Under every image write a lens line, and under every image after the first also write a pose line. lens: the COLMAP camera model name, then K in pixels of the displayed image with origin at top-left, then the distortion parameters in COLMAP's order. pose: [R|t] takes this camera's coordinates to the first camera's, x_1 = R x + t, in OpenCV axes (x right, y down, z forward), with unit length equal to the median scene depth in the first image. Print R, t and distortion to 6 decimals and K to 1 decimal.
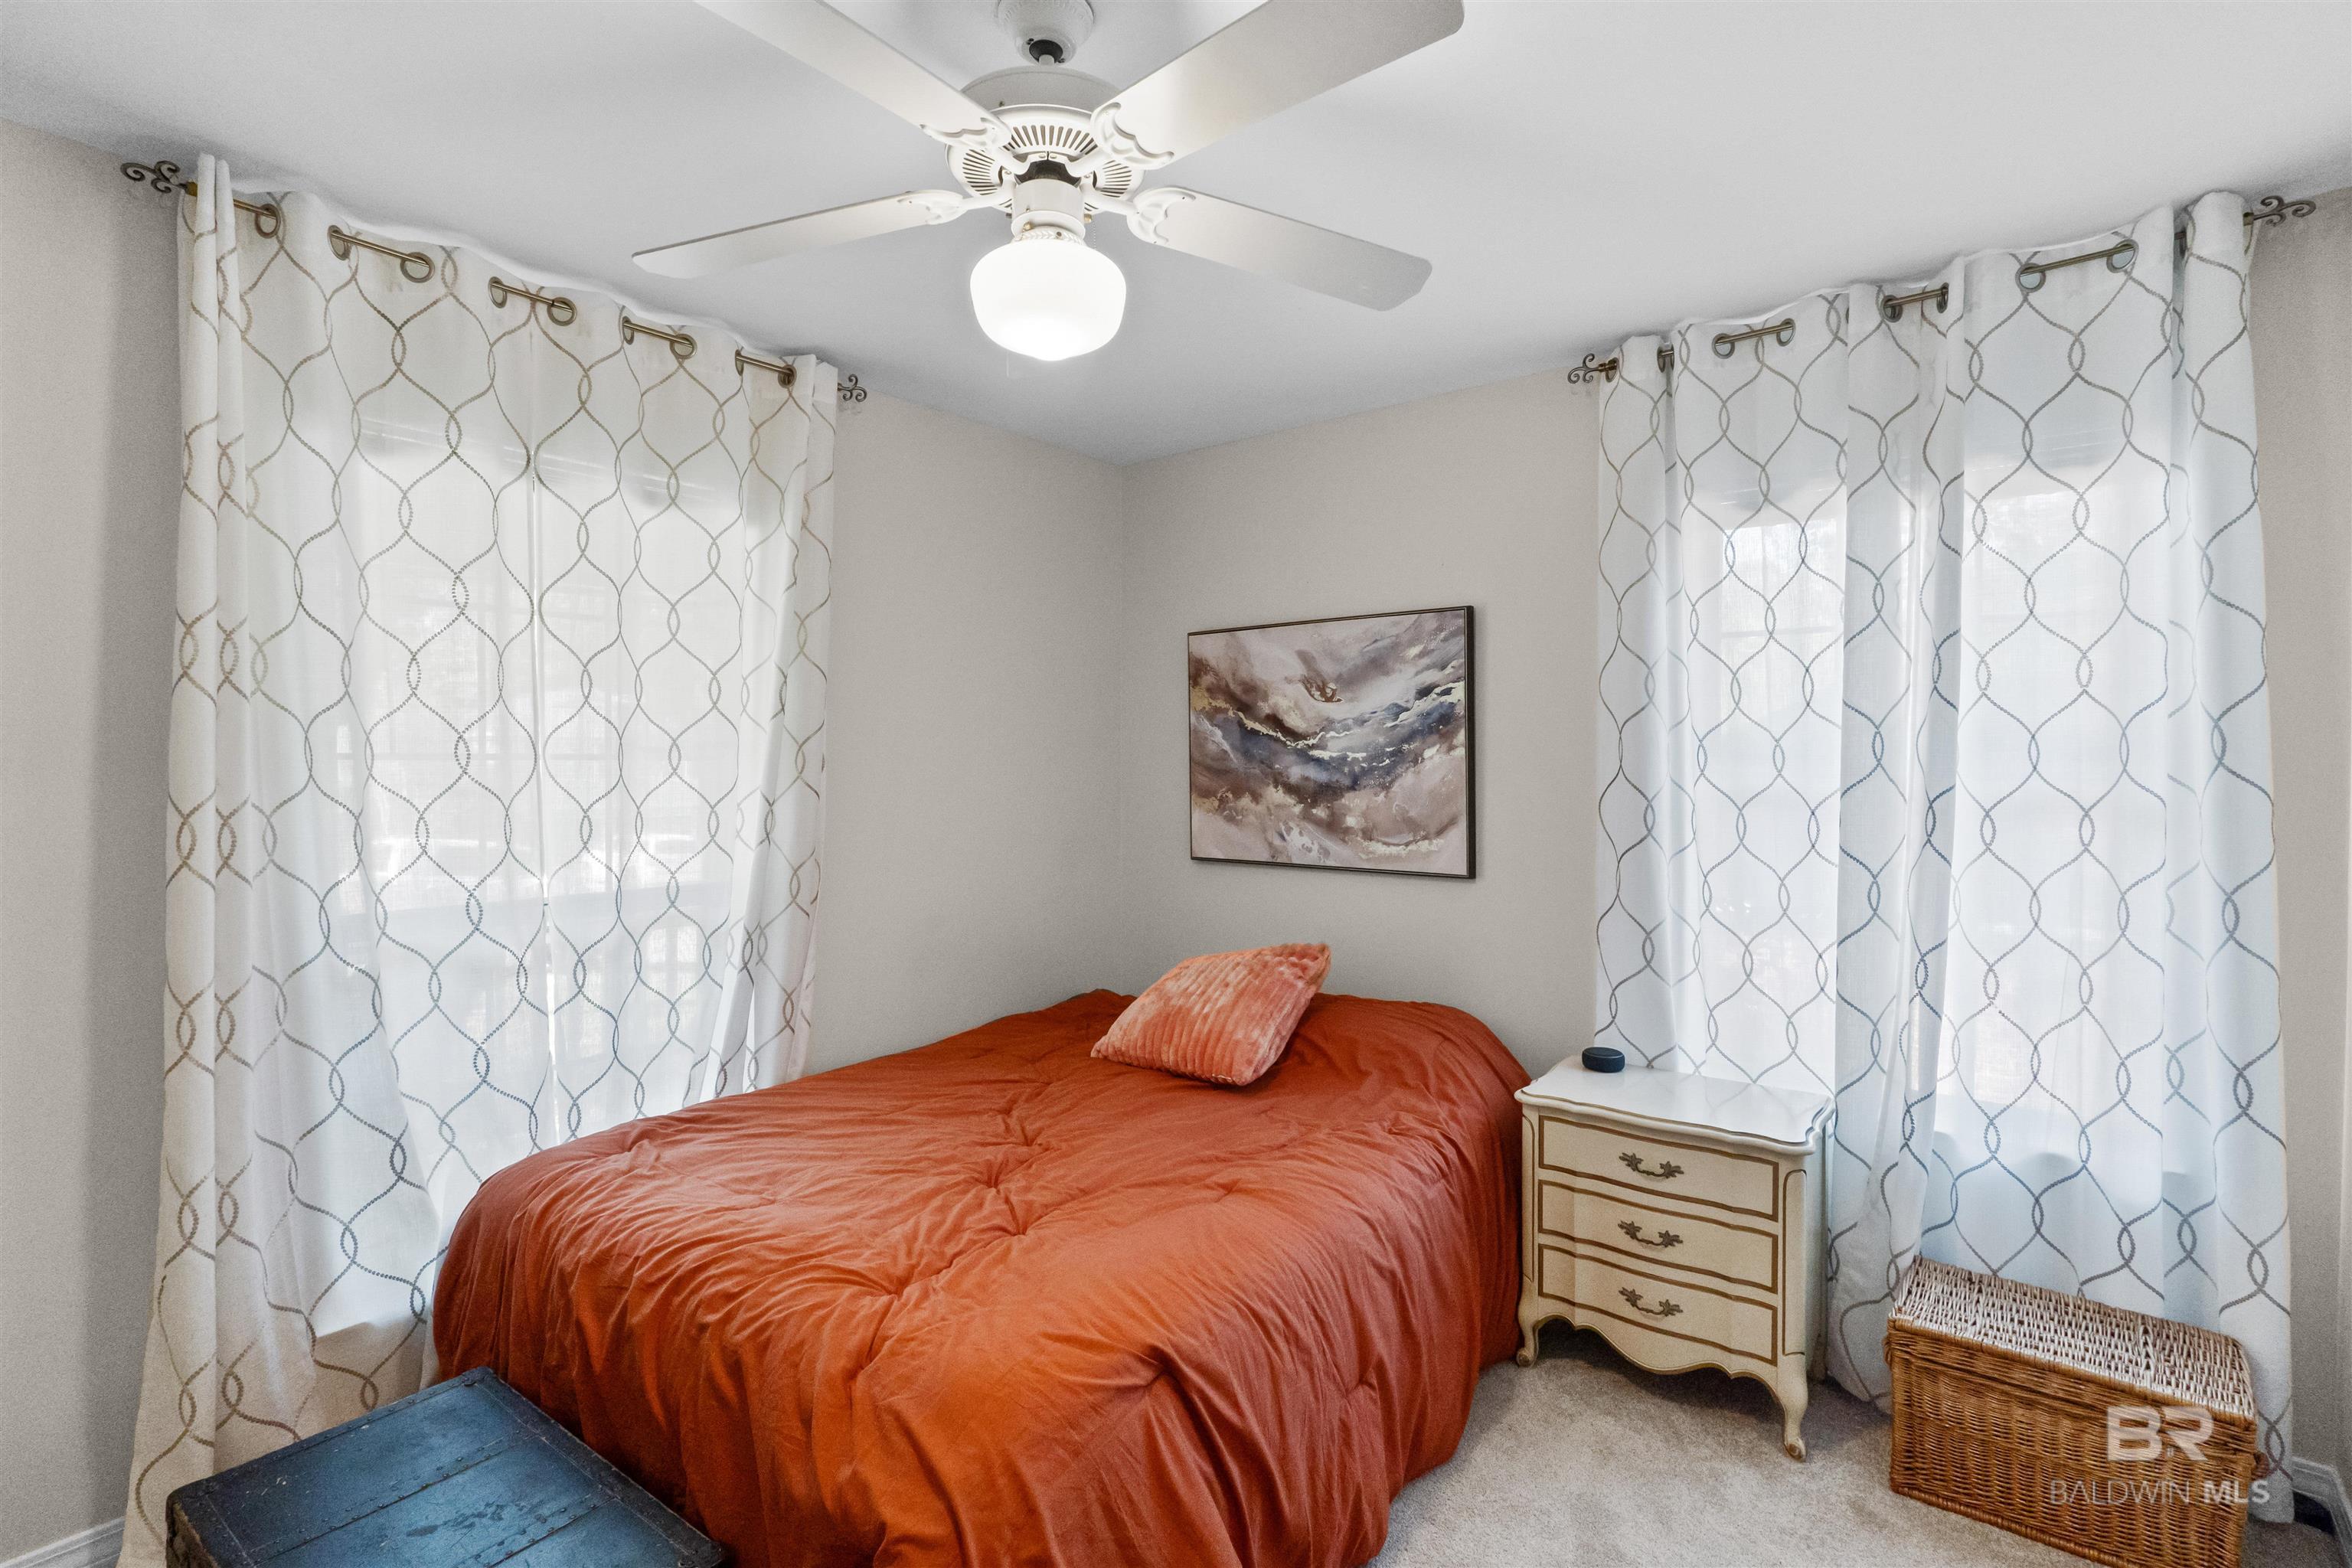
lens RADIAL K [[1086.3, 0, 1185.7], [0, 1086.3, 753.6], [0, 0, 1]] dist [-0.004049, -0.000262]
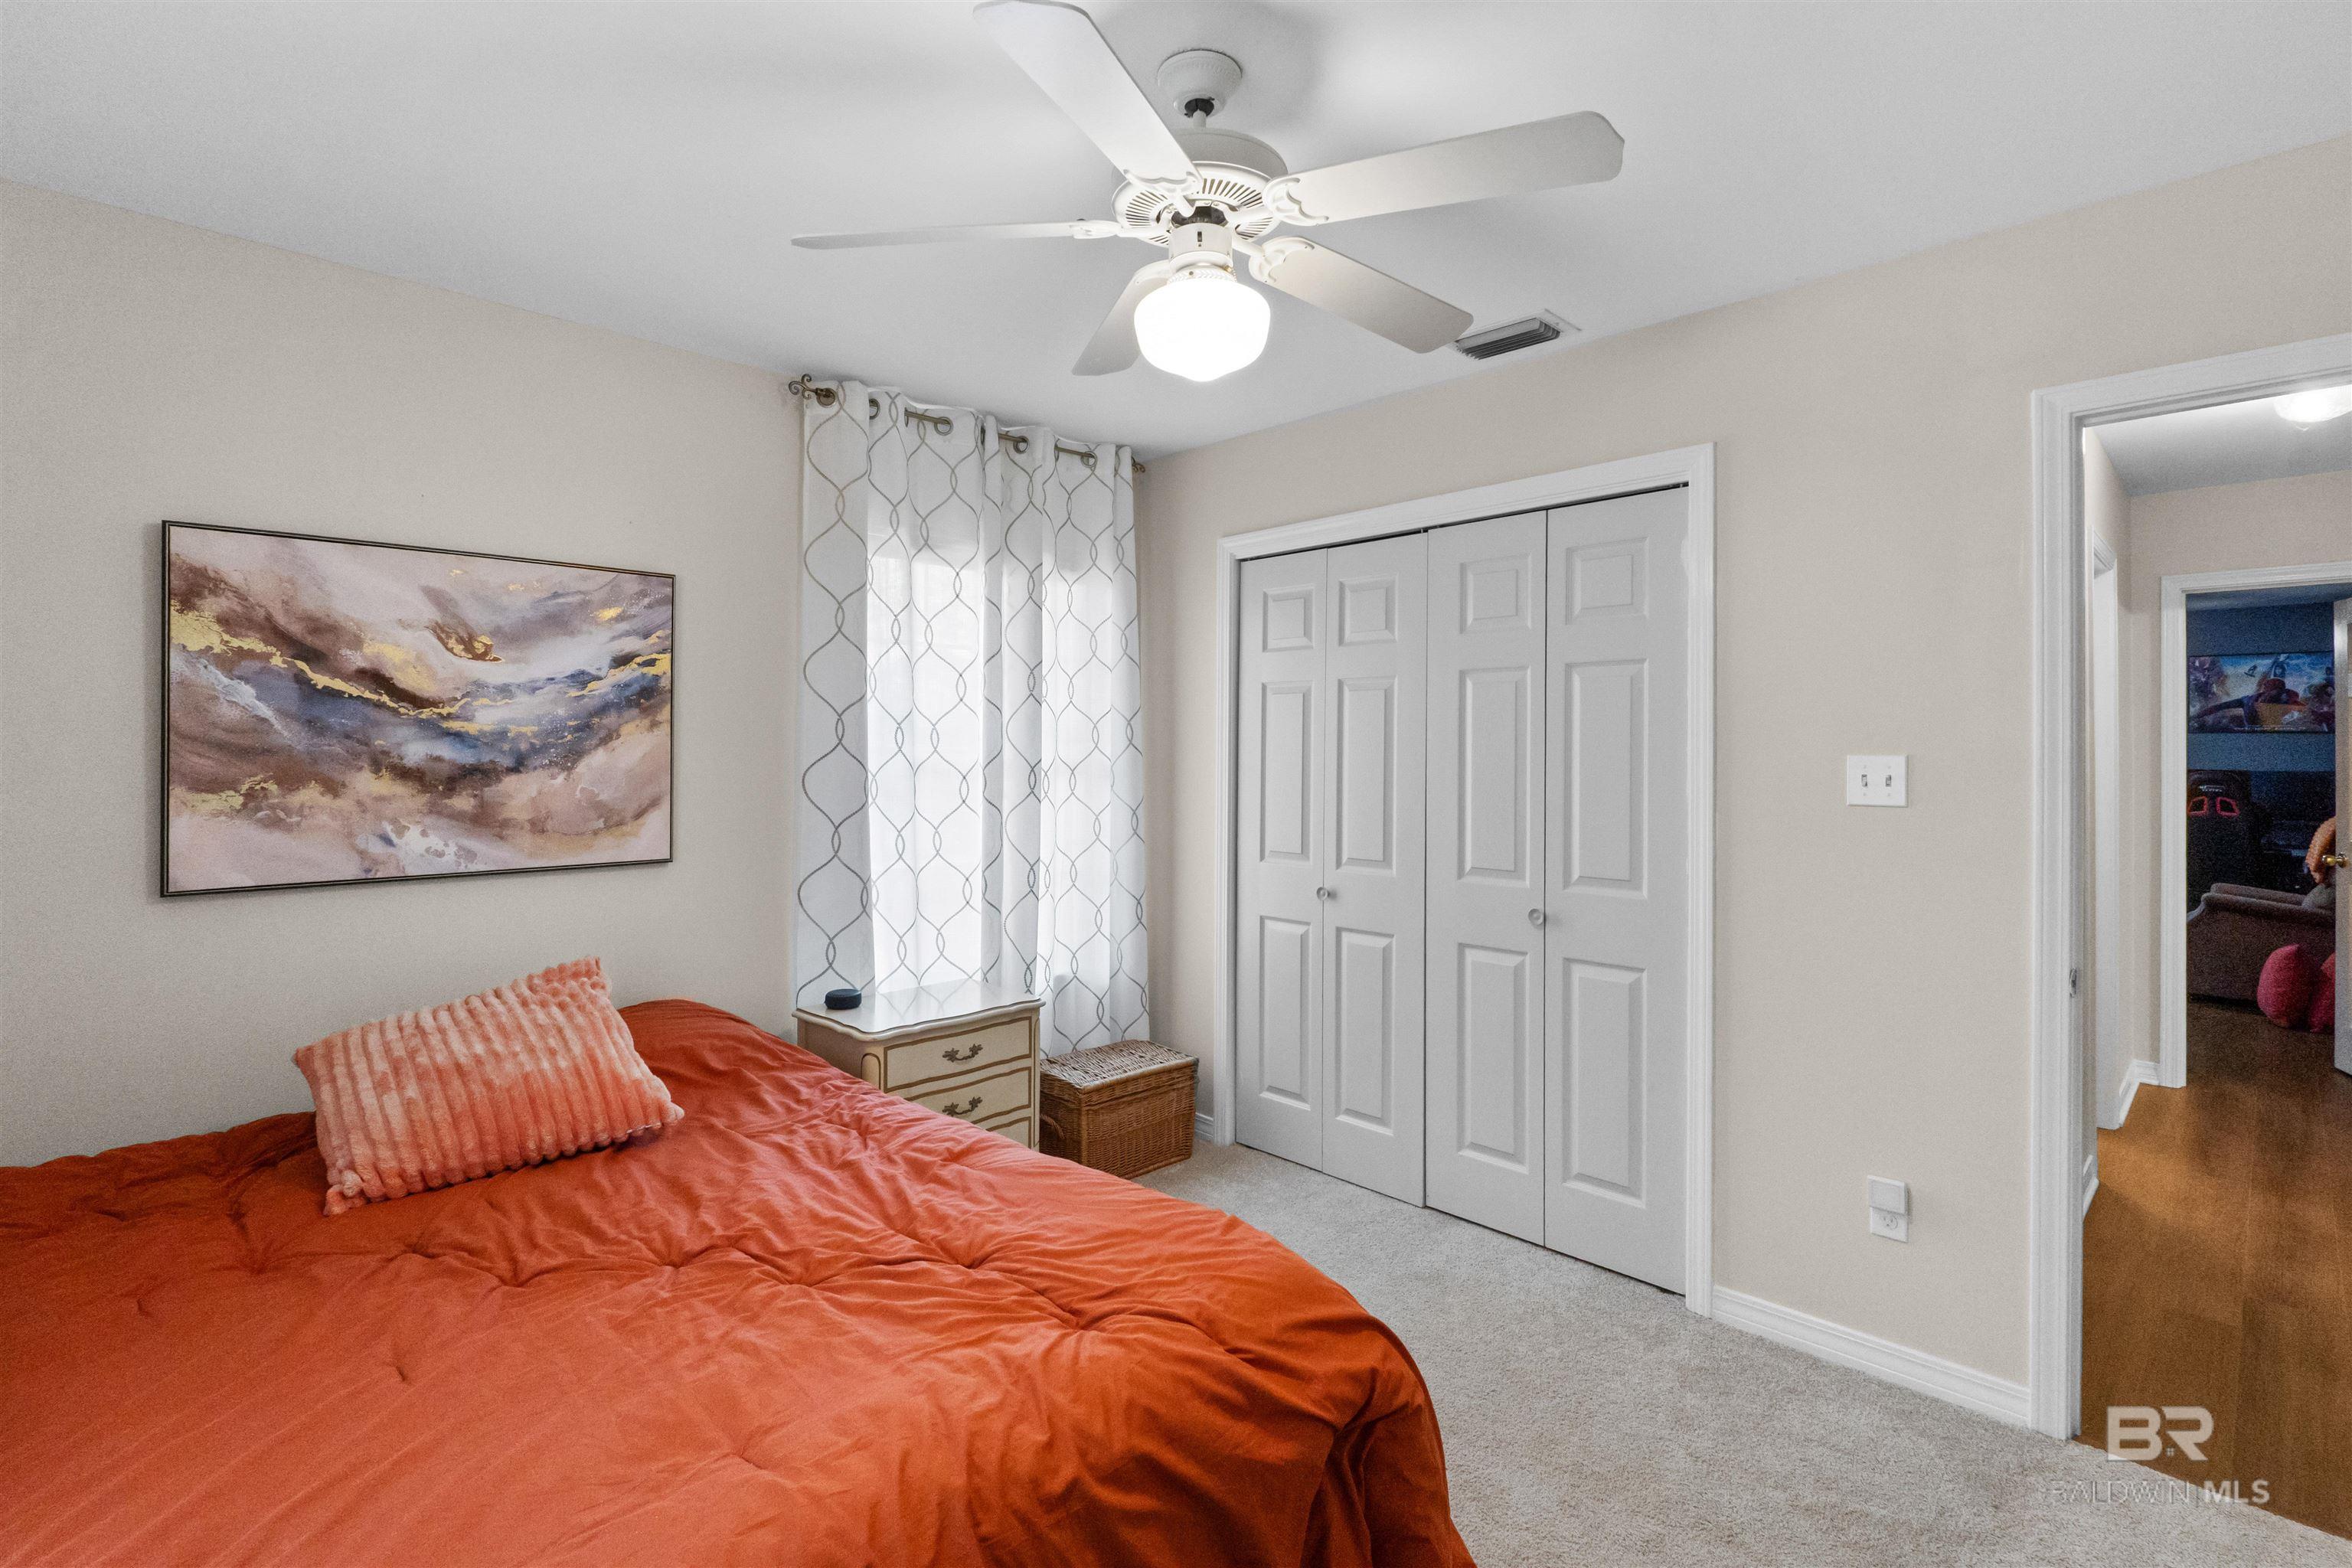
lens RADIAL K [[1098.7, 0, 1178.6], [0, 1098.7, 715.4], [0, 0, 1]] dist [-0.000664, -0.000114]
pose [[0.120017, 0.027402, 0.992394, -0.604924], [-0.014438, 0.999561, -0.025854, 0.005270], [-0.992667, -0.011225, 0.120360, 0.419175]]
